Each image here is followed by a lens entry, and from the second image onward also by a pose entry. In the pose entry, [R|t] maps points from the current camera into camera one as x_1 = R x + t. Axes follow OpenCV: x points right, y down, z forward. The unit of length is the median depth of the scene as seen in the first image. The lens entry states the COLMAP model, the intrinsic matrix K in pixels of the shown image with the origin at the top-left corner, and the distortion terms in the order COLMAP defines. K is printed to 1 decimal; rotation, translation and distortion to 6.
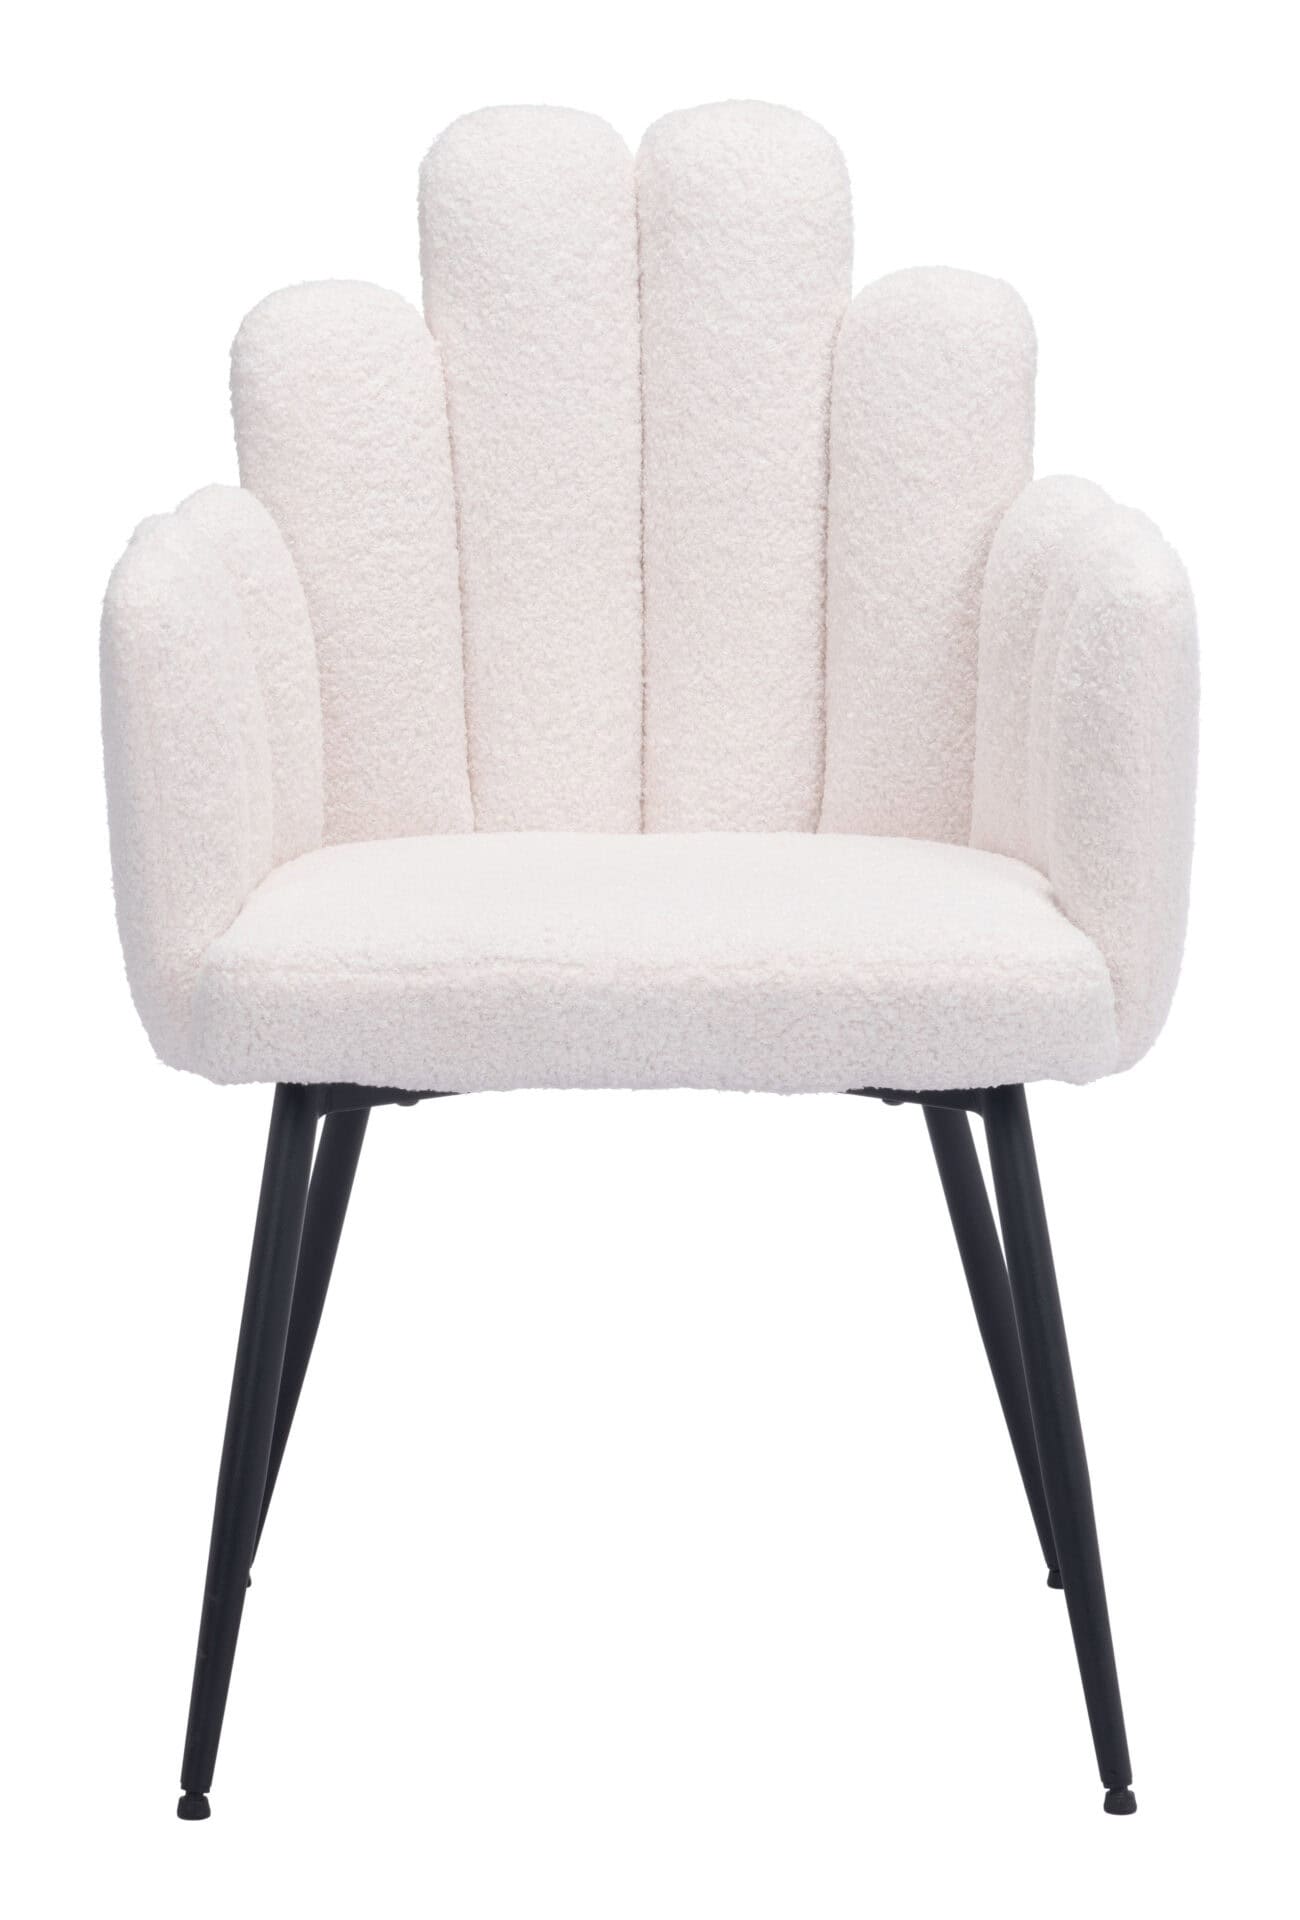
lens RADIAL K [[4098.8, 0, 666.7], [0, 4098.8, 975.6], [0, 0, 1]] dist [0.017315, 0.000000]
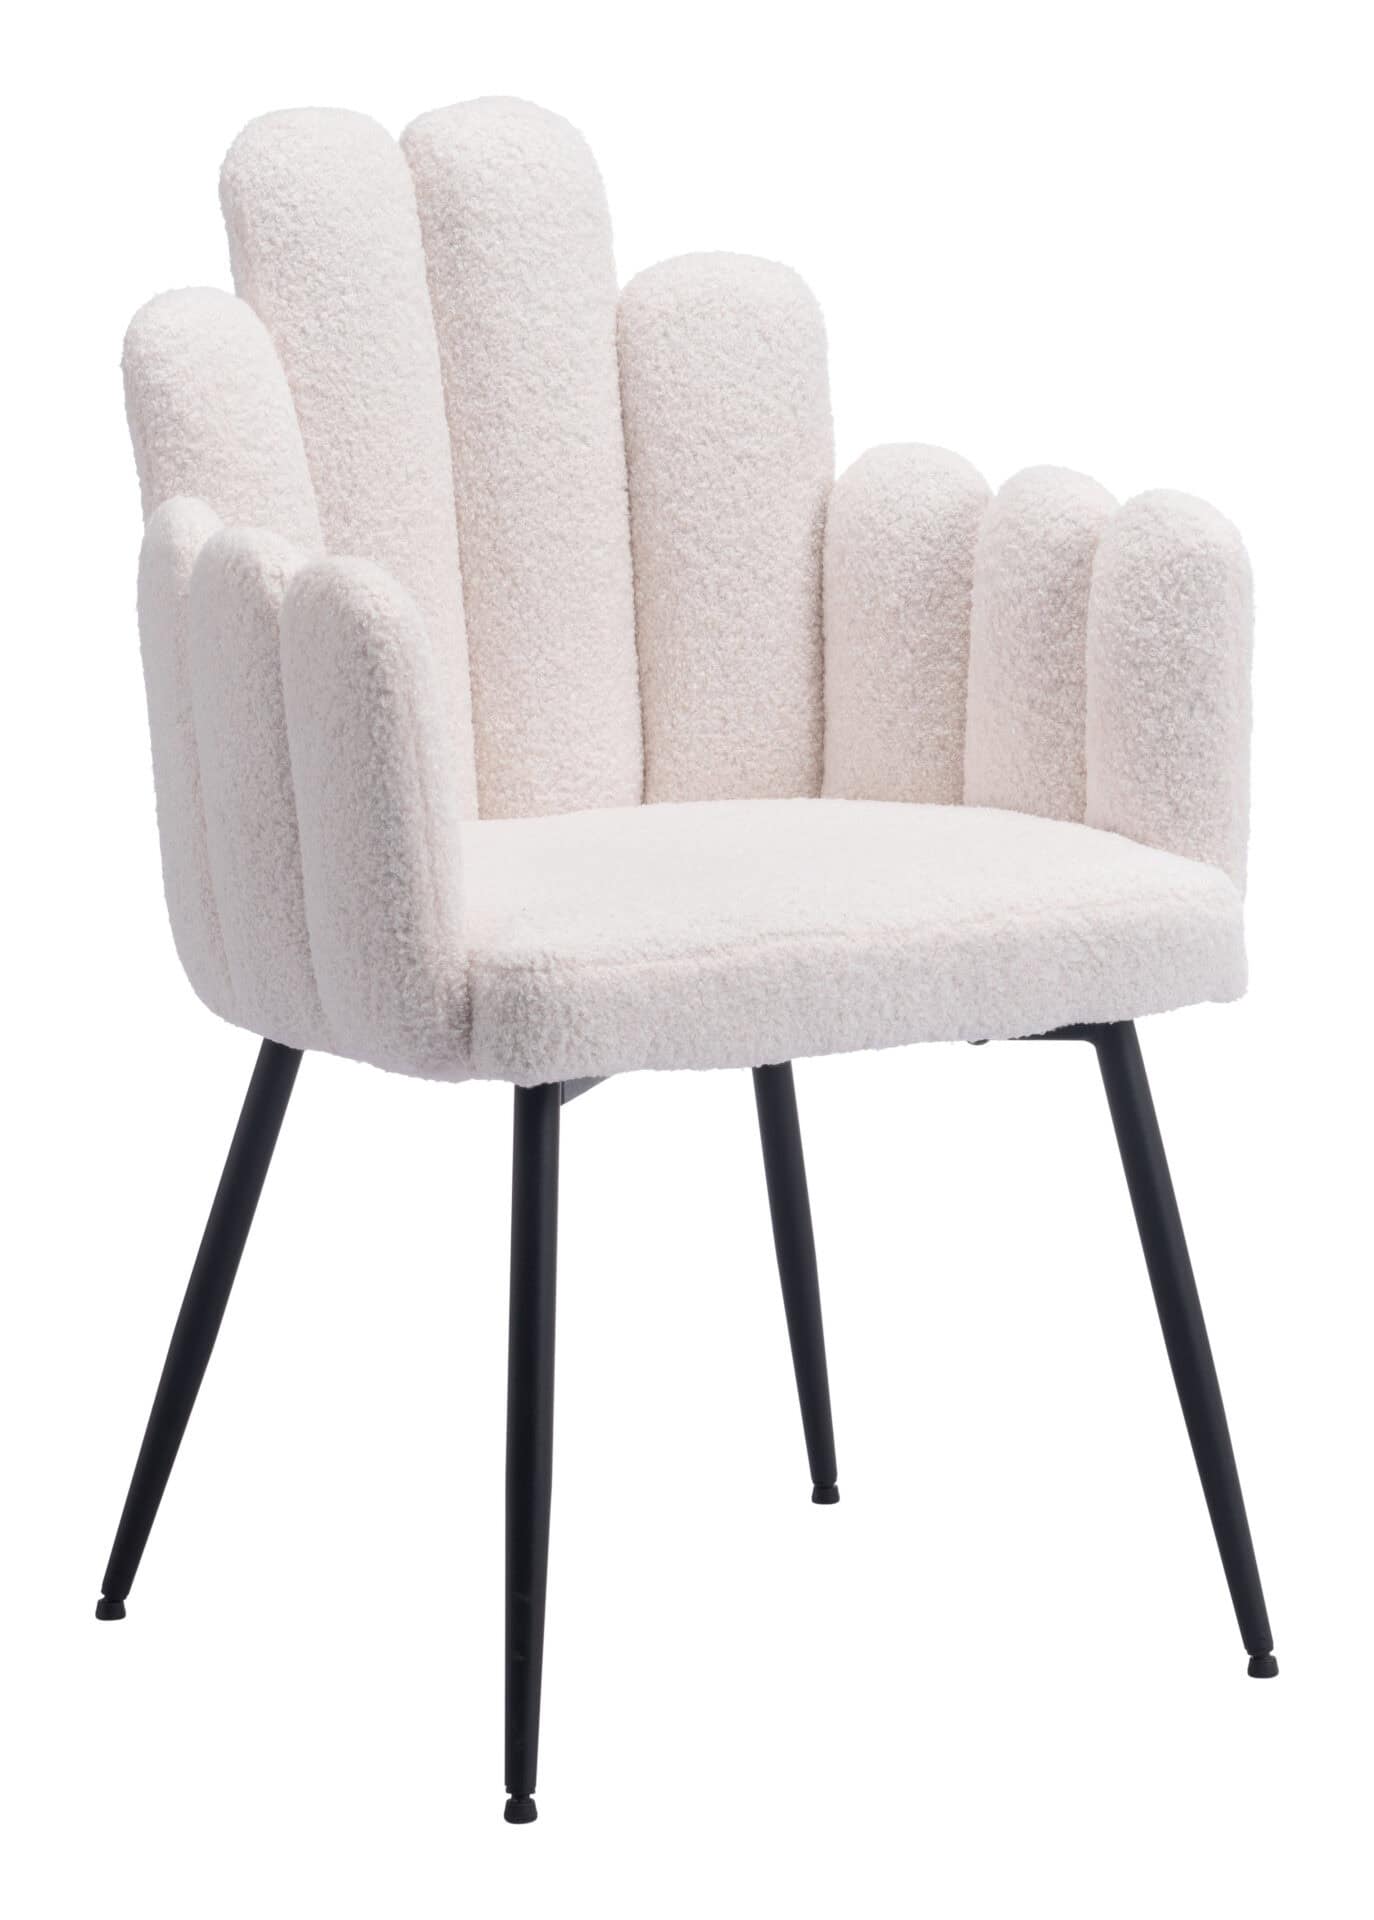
lens RADIAL K [[3996.6, 0, 718.9], [0, 3996.6, 924.7], [0, 0, 1]] dist [0.037763, 0.000000]
pose [[0.939878, -0.095191, 0.327977, -0.303679], [0.096895, 0.995232, 0.011185, -0.015162], [-0.327477, 0.021267, 0.944620, 0.047115]]
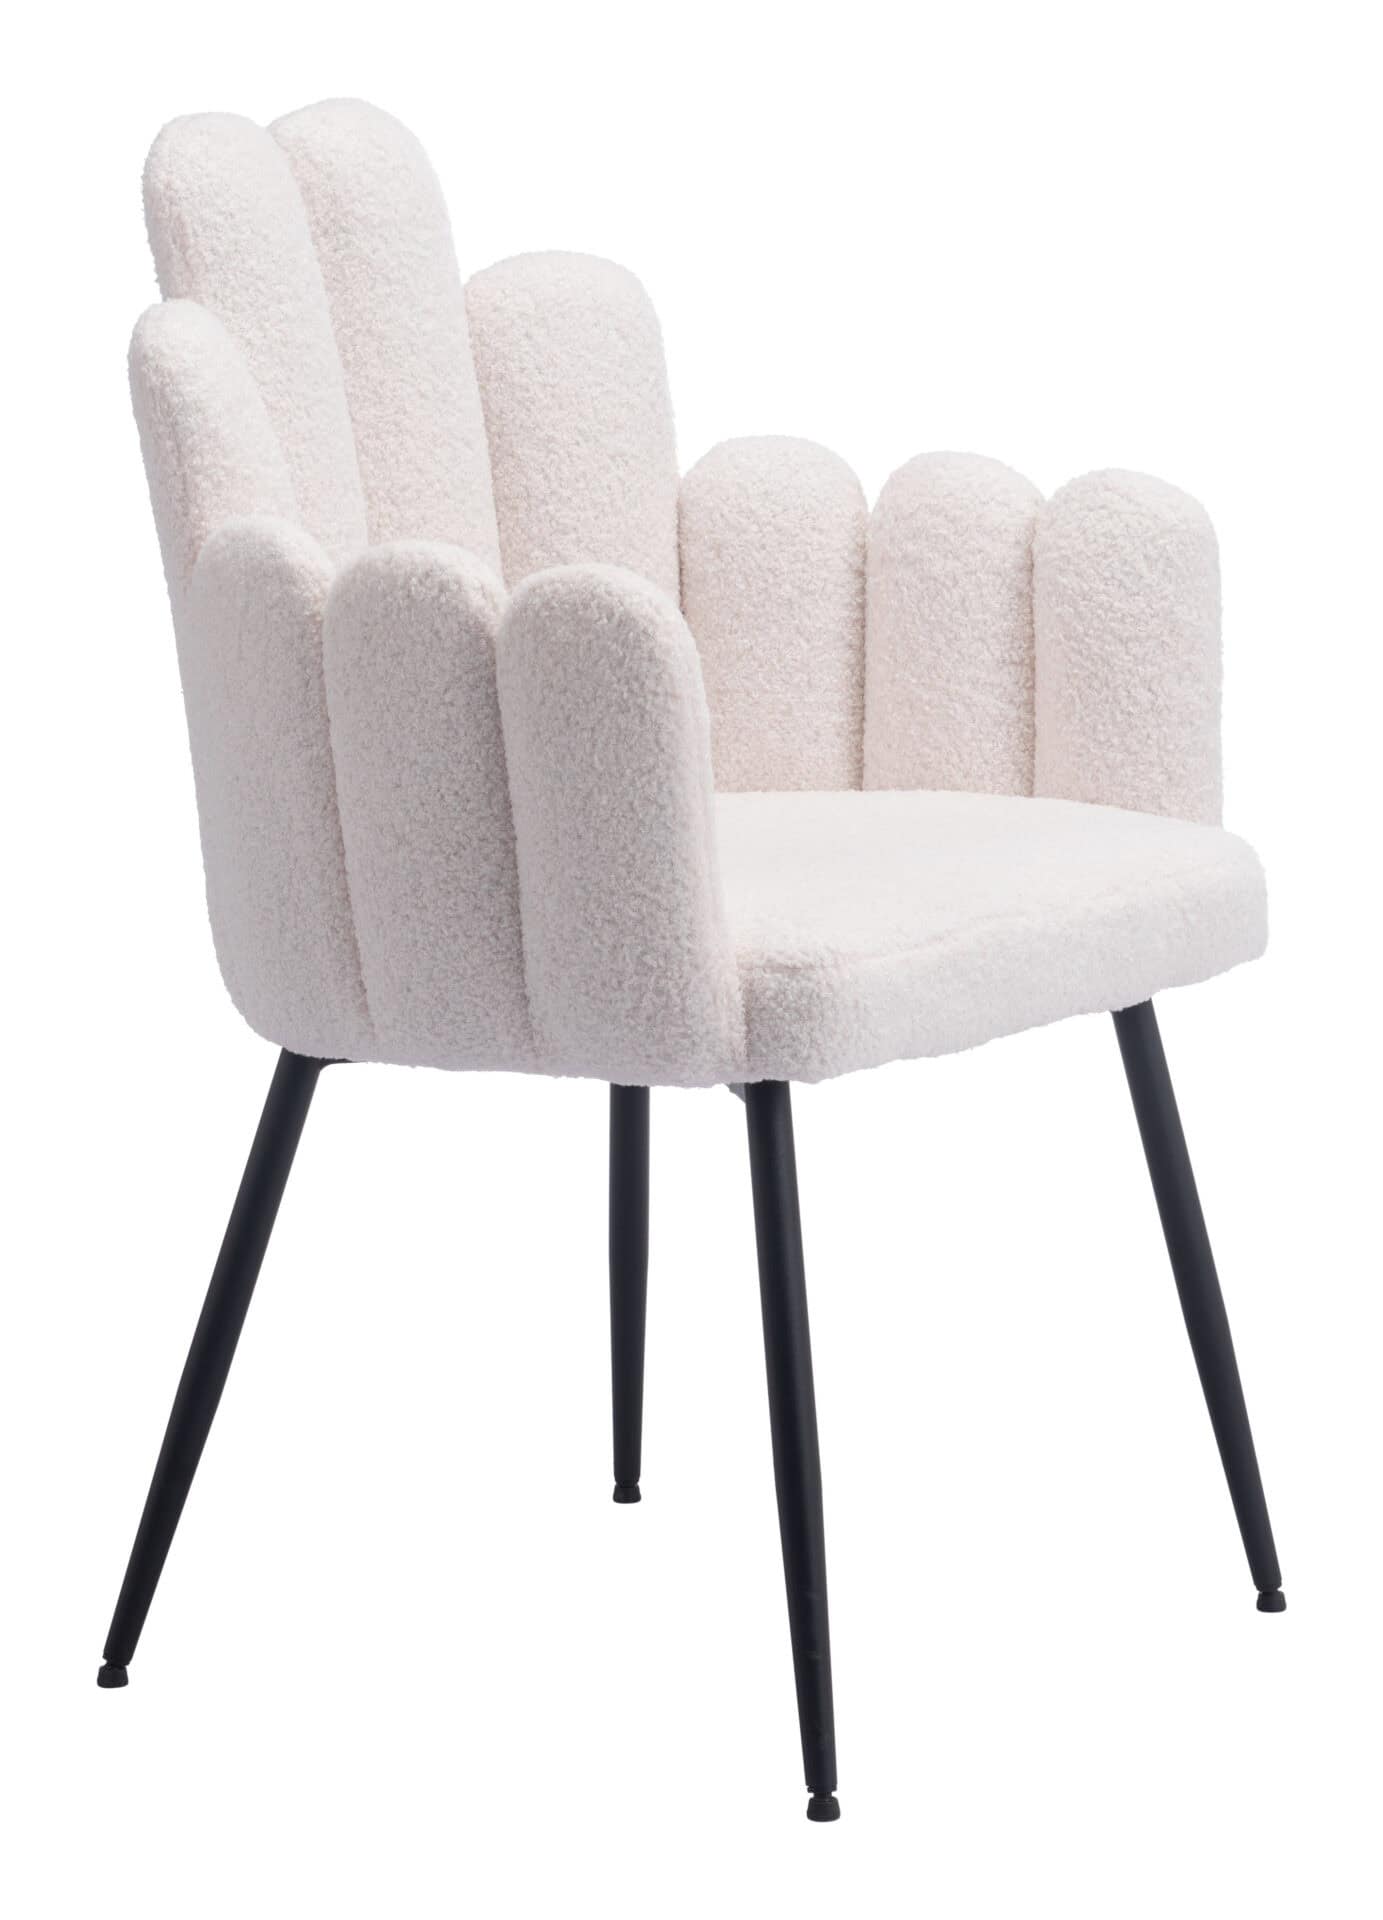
lens RADIAL K [[3996.6, 0, 696.3], [0, 3996.6, 947.7], [0, 0, 1]] dist [0.037763, 0.000000]
pose [[0.822679, -0.159579, 0.545650, -0.523477], [0.159968, 0.985994, 0.047177, -0.045060], [-0.545536, 0.048475, 0.836684, 0.156498]]
